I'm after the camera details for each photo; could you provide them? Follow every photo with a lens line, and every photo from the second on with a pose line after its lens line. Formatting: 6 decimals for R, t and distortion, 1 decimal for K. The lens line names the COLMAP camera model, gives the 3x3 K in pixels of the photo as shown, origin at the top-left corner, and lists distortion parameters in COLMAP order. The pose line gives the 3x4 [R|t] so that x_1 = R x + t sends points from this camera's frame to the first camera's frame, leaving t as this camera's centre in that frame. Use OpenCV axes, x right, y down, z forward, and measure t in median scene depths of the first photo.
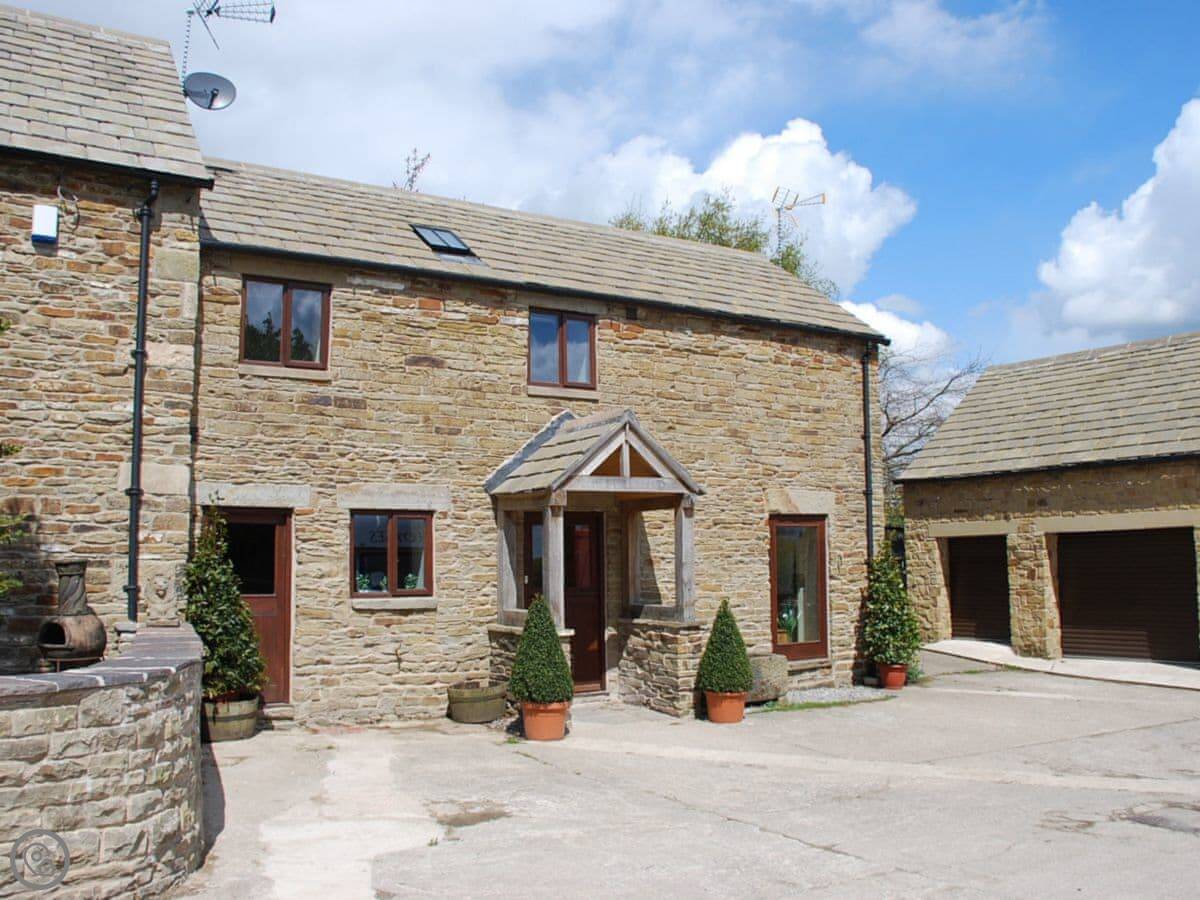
lens RADIAL K [[1027.6, 0, 549.3], [0, 1027.6, 479.3], [0, 0, 1]] dist [-0.162978, 0.096160]
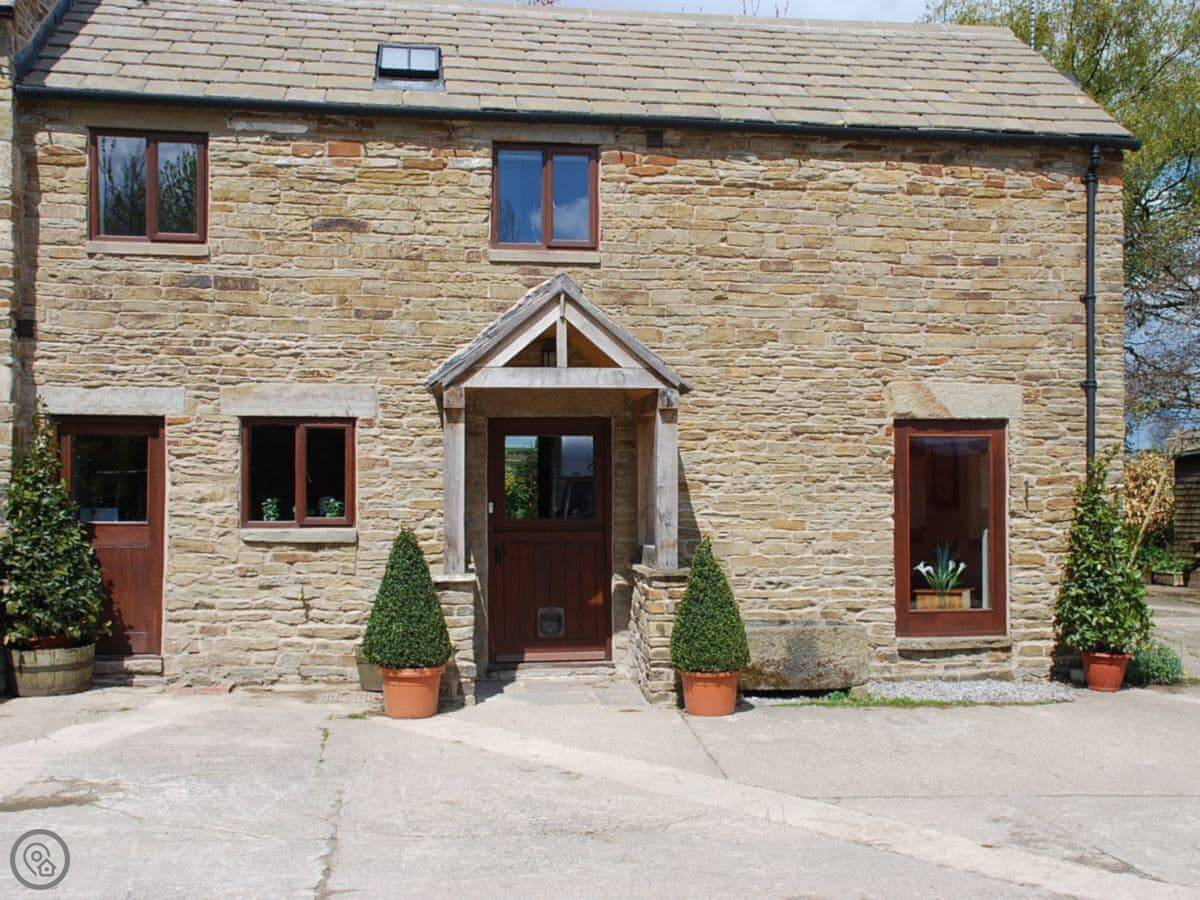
lens RADIAL K [[1298.9, 0, 600.4], [0, 1298.9, 473.6], [0, 0, 1]] dist [0.007384, 0.000000]
pose [[0.932466, 0.002325, -0.361251, 0.404067], [0.020259, 0.998069, 0.058716, 0.018148], [0.360690, -0.062069, 0.930618, 0.139781]]
